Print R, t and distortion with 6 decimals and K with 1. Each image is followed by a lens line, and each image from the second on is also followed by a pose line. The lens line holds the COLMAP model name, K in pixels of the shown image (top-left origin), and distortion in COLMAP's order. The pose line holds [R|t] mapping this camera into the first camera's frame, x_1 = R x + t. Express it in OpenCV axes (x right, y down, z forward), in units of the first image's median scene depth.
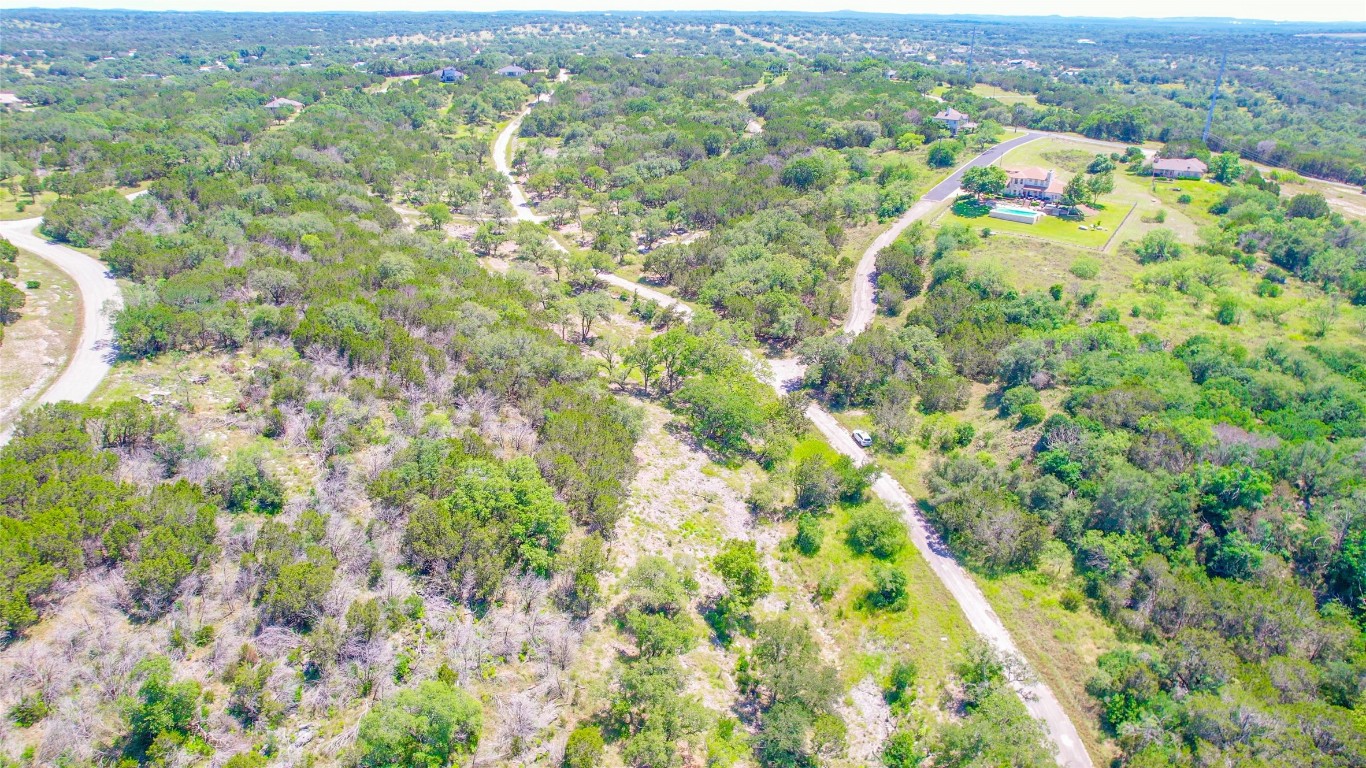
lens RADIAL K [[874.6, 0, 683.0], [0, 874.6, 384.0], [0, 0, 1]] dist [-0.092890, 0.054887]
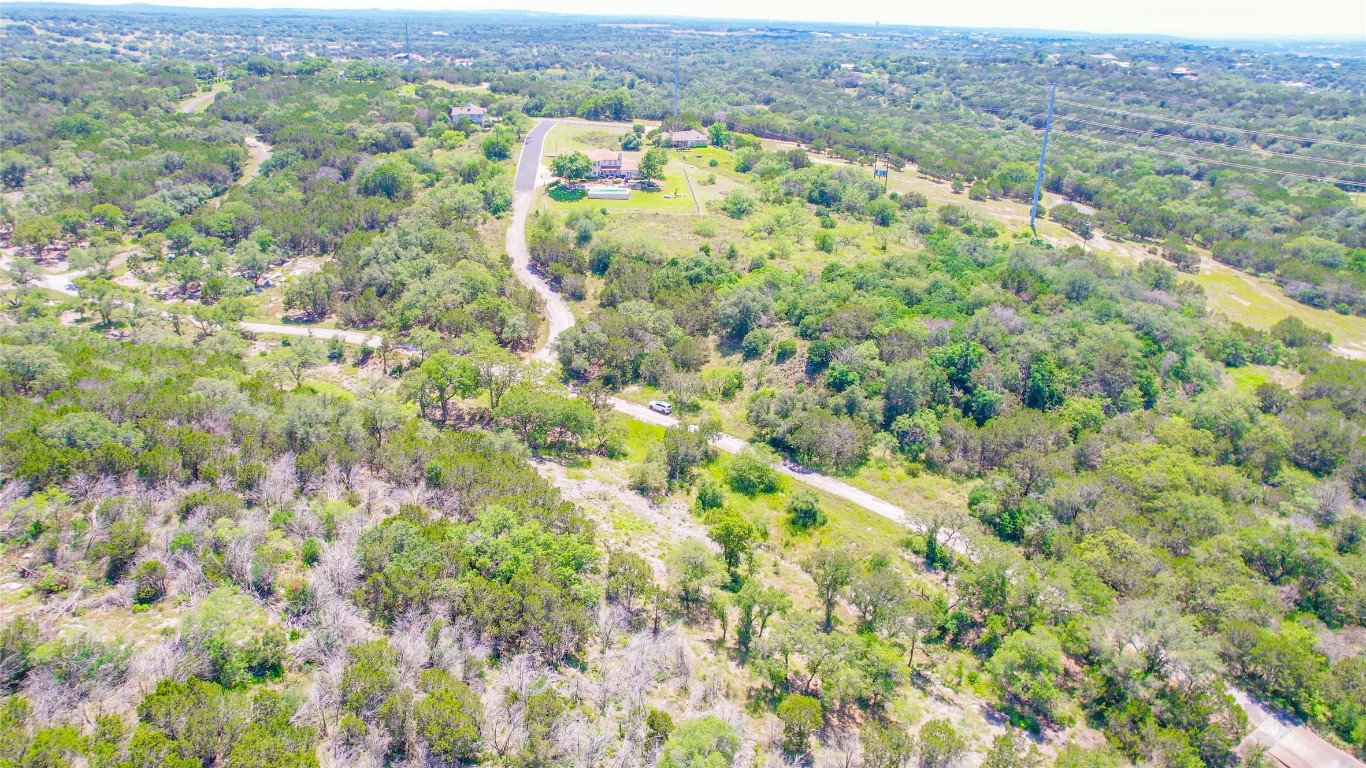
lens RADIAL K [[858.9, 0, 692.3], [0, 858.9, 386.3], [0, 0, 1]] dist [-0.086686, 0.069527]
pose [[0.753640, -0.251518, 0.607261, -0.269061], [0.242535, 0.965105, 0.098734, -0.038980], [-0.610904, 0.072872, 0.788344, 0.080644]]
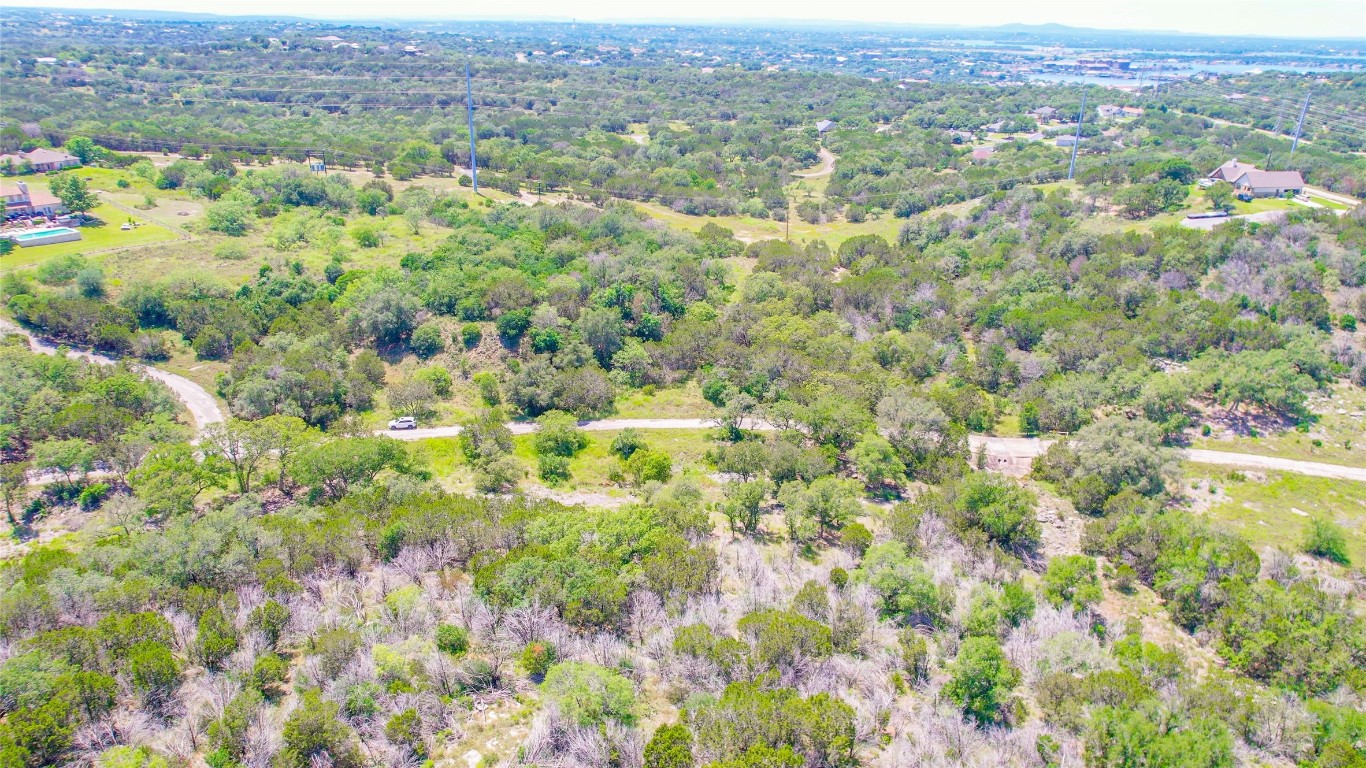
lens RADIAL K [[858.9, 0, 692.3], [0, 858.9, 386.3], [0, 0, 1]] dist [-0.086686, 0.069527]
pose [[-0.036976, -0.397729, 0.916758, -0.466705], [0.365088, 0.848594, 0.382882, -0.154717], [-0.930239, 0.348854, 0.113828, 0.357774]]
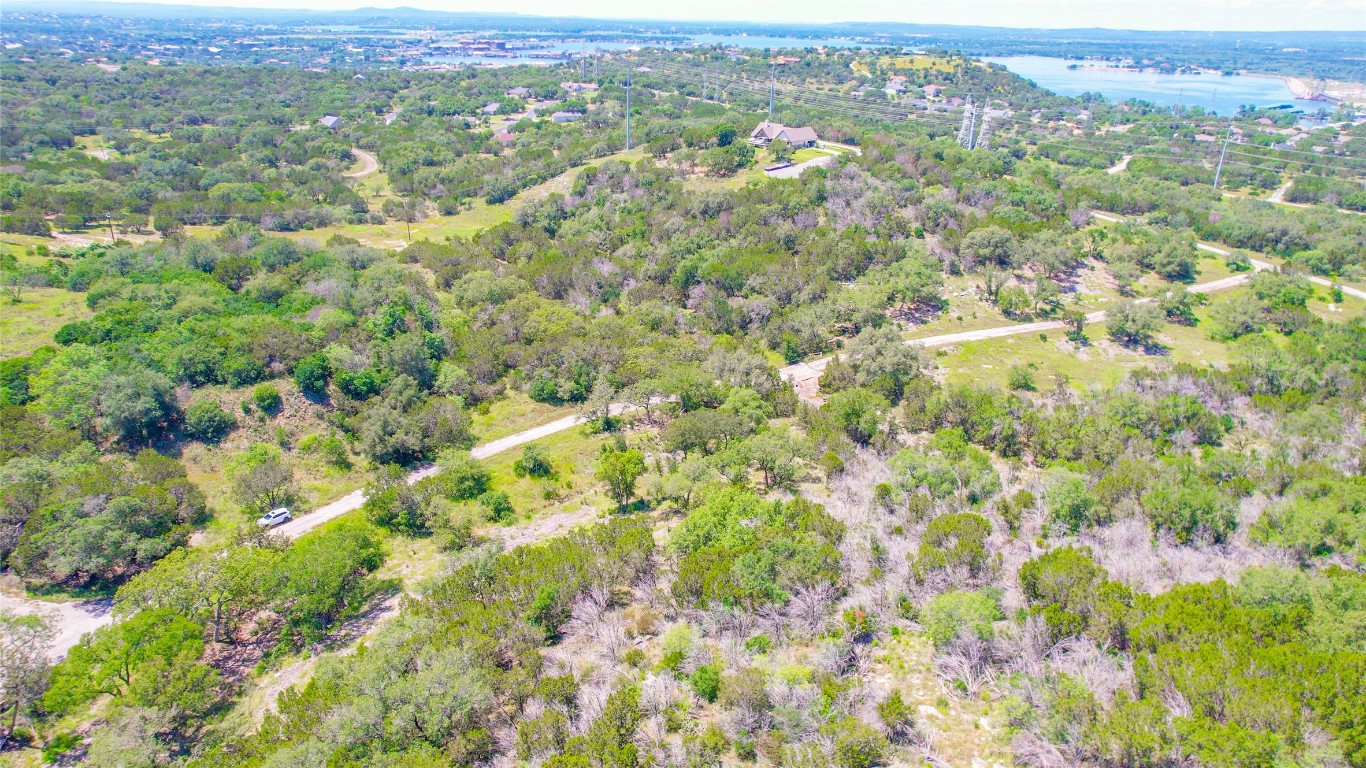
lens RADIAL K [[858.9, 0, 692.3], [0, 858.9, 386.3], [0, 0, 1]] dist [-0.086686, 0.069527]
pose [[-0.650186, -0.319220, 0.689461, -0.369558], [0.262866, 0.756900, 0.598335, -0.267064], [-0.712853, 0.570265, -0.408214, 0.632710]]
